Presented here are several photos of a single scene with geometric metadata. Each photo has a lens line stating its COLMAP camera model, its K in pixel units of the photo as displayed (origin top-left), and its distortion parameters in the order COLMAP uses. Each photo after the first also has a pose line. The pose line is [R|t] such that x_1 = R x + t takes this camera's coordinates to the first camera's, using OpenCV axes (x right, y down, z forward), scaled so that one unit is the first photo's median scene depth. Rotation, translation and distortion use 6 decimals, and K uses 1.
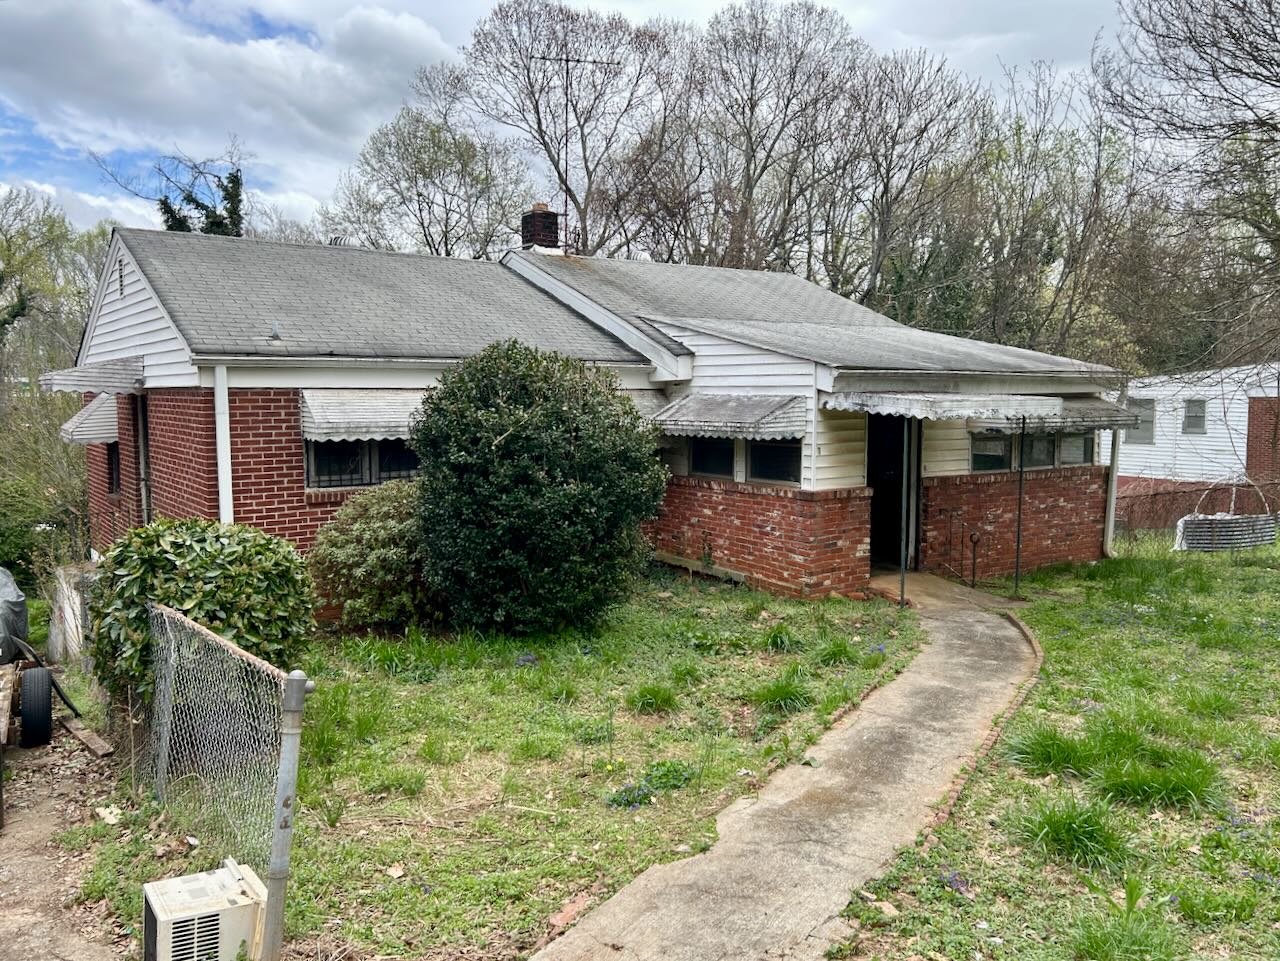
lens RADIAL K [[1003.7, 0, 639.0], [0, 1003.7, 480.8], [0, 0, 1]] dist [0.036212, -0.014478]
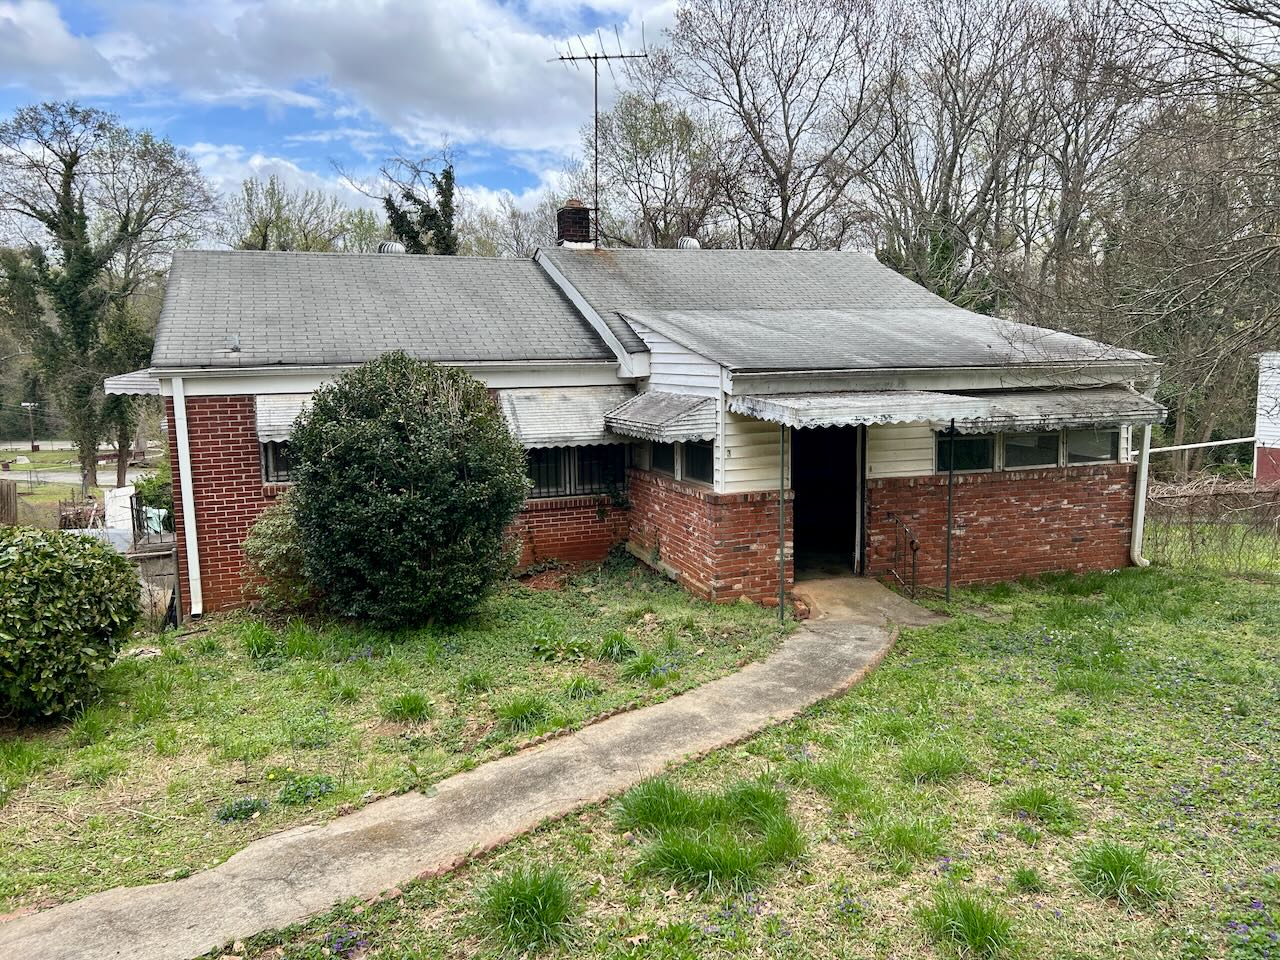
lens RADIAL K [[961.8, 0, 640.3], [0, 961.8, 476.9], [0, 0, 1]] dist [0.039960, -0.036937]
pose [[0.963643, 0.019433, -0.266485, 0.353934], [-0.008484, 0.999074, 0.042177, -0.046909], [0.267058, -0.038382, 0.962916, 0.068209]]
